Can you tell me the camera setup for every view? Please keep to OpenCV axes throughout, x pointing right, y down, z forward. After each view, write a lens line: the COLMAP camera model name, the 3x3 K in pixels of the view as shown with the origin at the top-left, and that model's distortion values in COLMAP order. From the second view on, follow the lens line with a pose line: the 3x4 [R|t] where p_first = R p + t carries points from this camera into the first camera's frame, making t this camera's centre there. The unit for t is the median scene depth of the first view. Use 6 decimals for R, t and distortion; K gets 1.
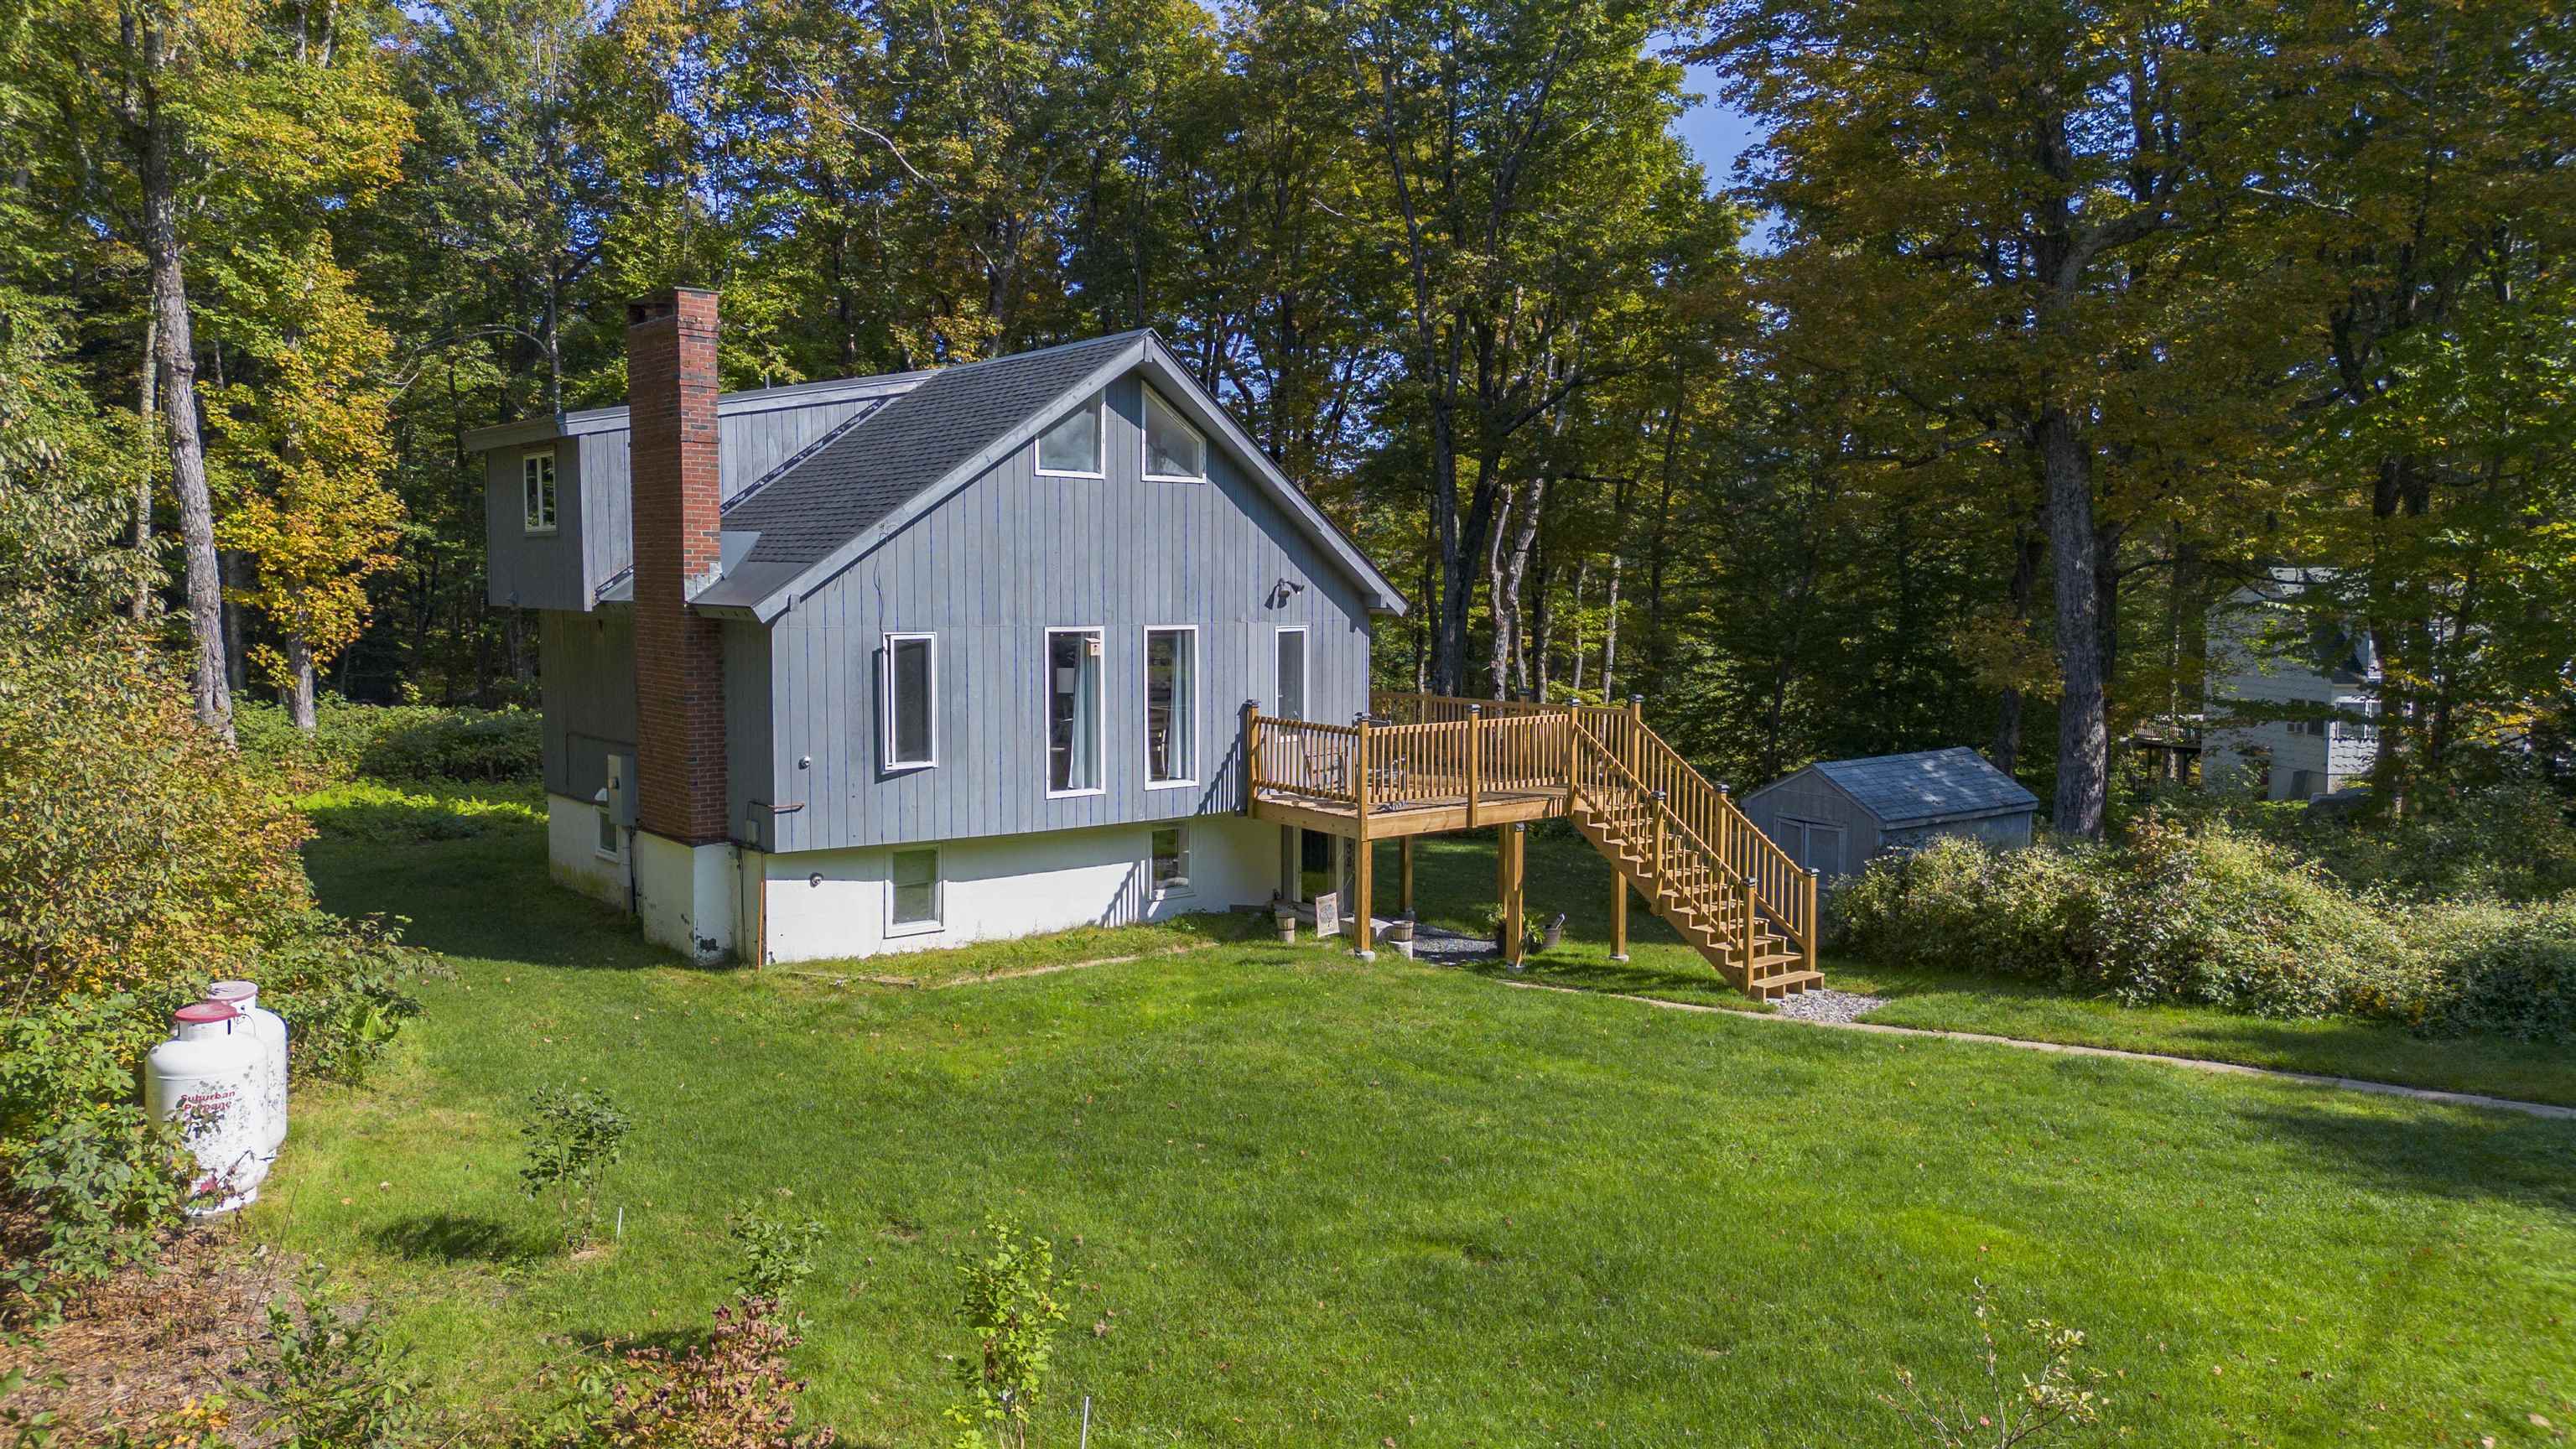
lens RADIAL K [[1807.3, 0, 1288.0], [0, 1807.3, 724.5], [0, 0, 1]] dist [0.079803, -0.104507]
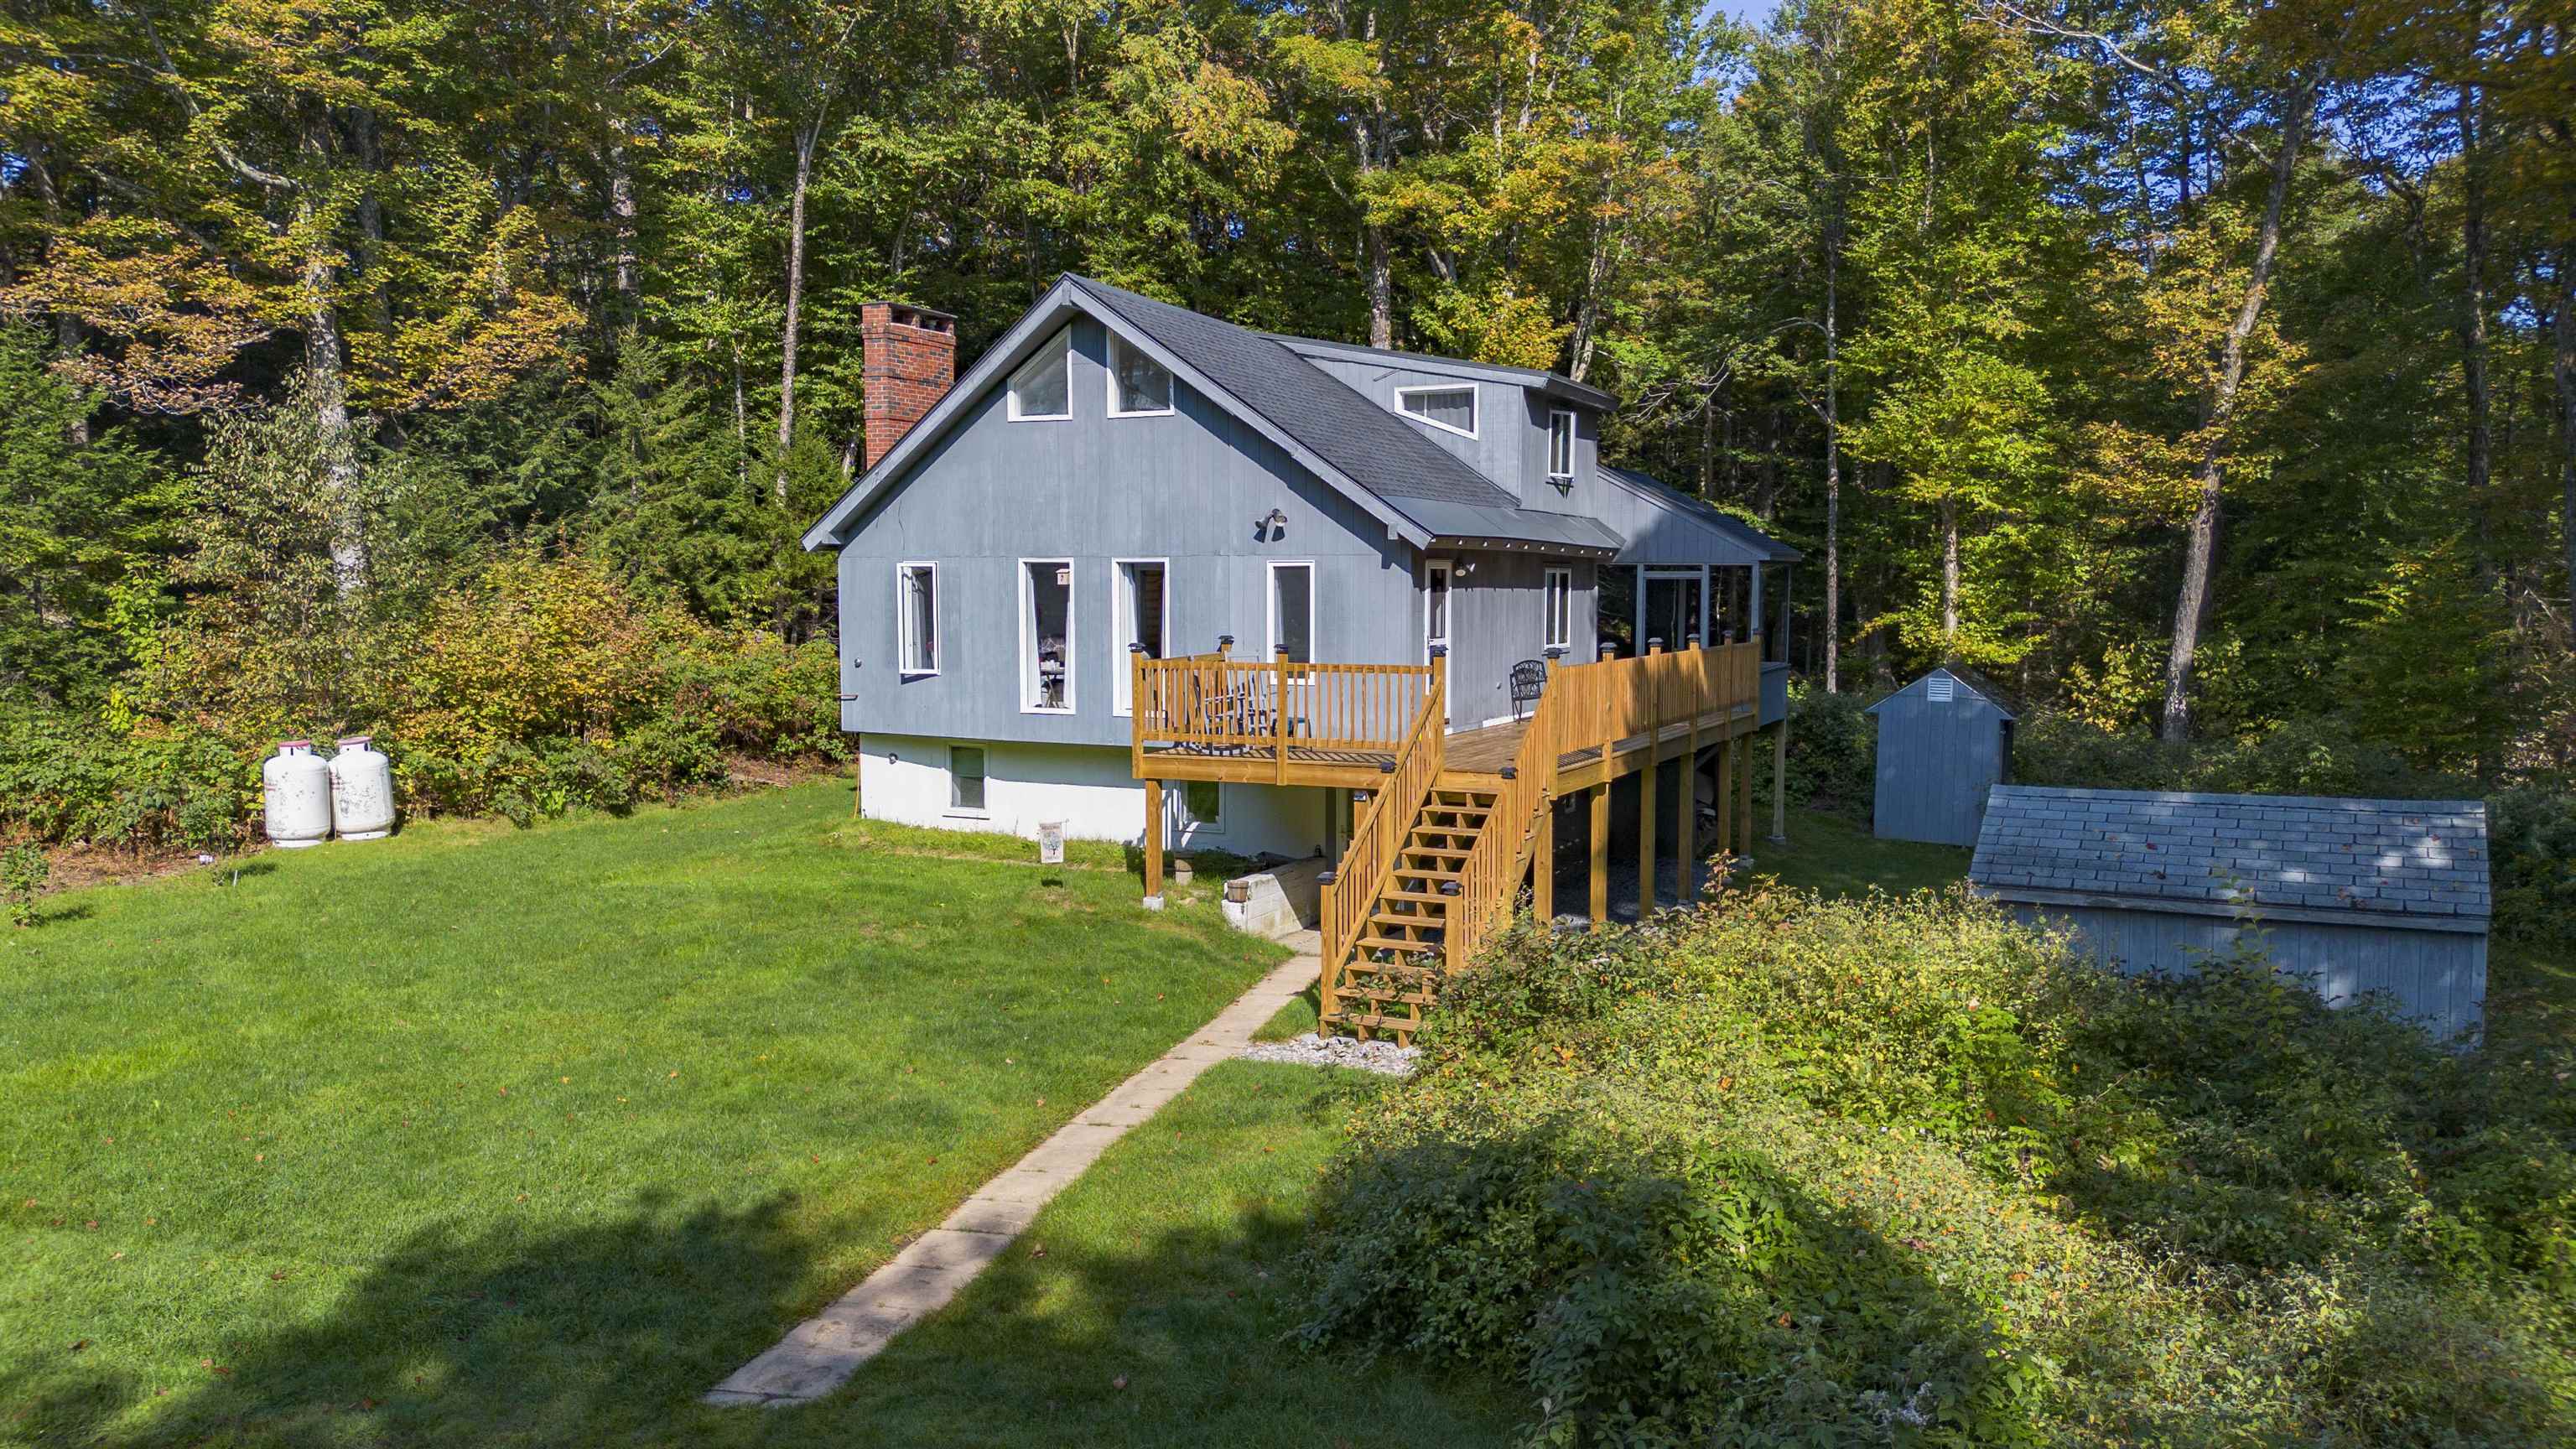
lens RADIAL K [[1814.5, 0, 1288.0], [0, 1814.5, 724.5], [0, 0, 1]] dist [0.059726, -0.060158]
pose [[0.423714, 0.064752, -0.903479, 0.900438], [-0.072633, 0.996659, 0.037367, -0.004988], [0.902879, 0.049790, 0.427001, 0.637299]]
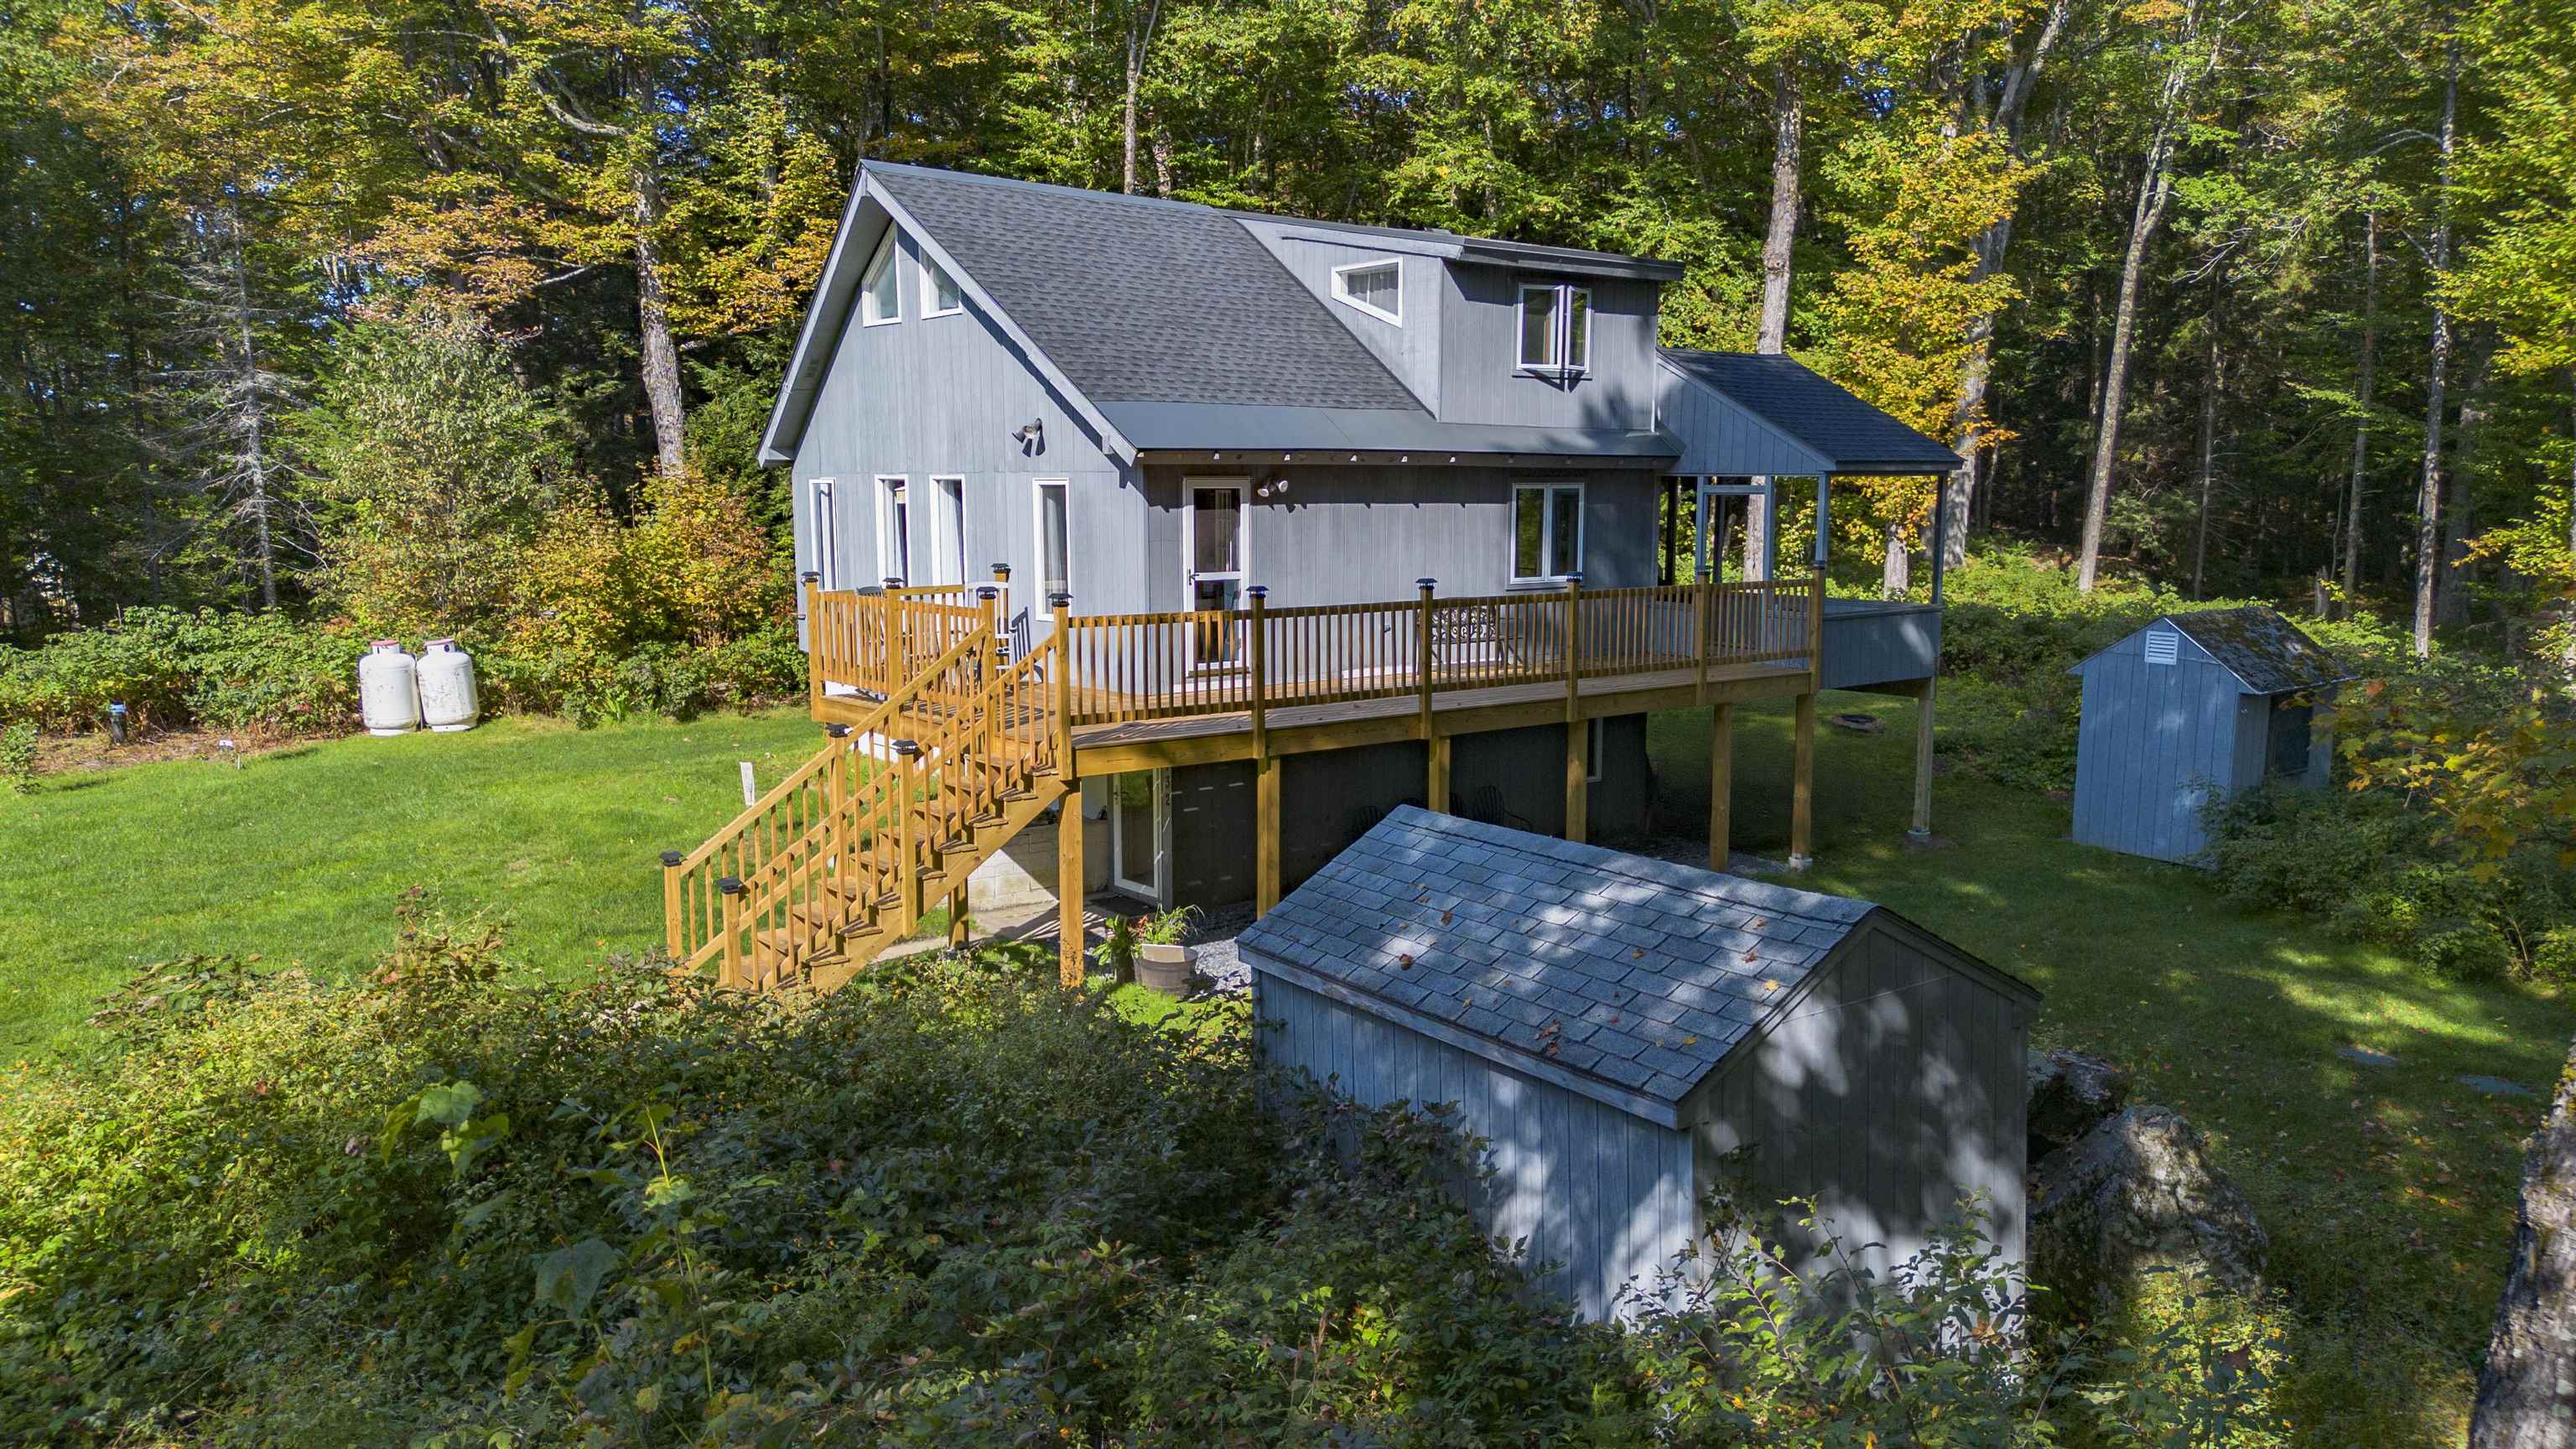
lens RADIAL K [[1814.5, 0, 1288.0], [0, 1814.5, 724.5], [0, 0, 1]] dist [0.059726, -0.060158]
pose [[-0.021720, 0.127792, -0.991563, 0.869401], [-0.080207, 0.988378, 0.129138, -0.062215], [0.996542, 0.082335, -0.011218, 1.187750]]
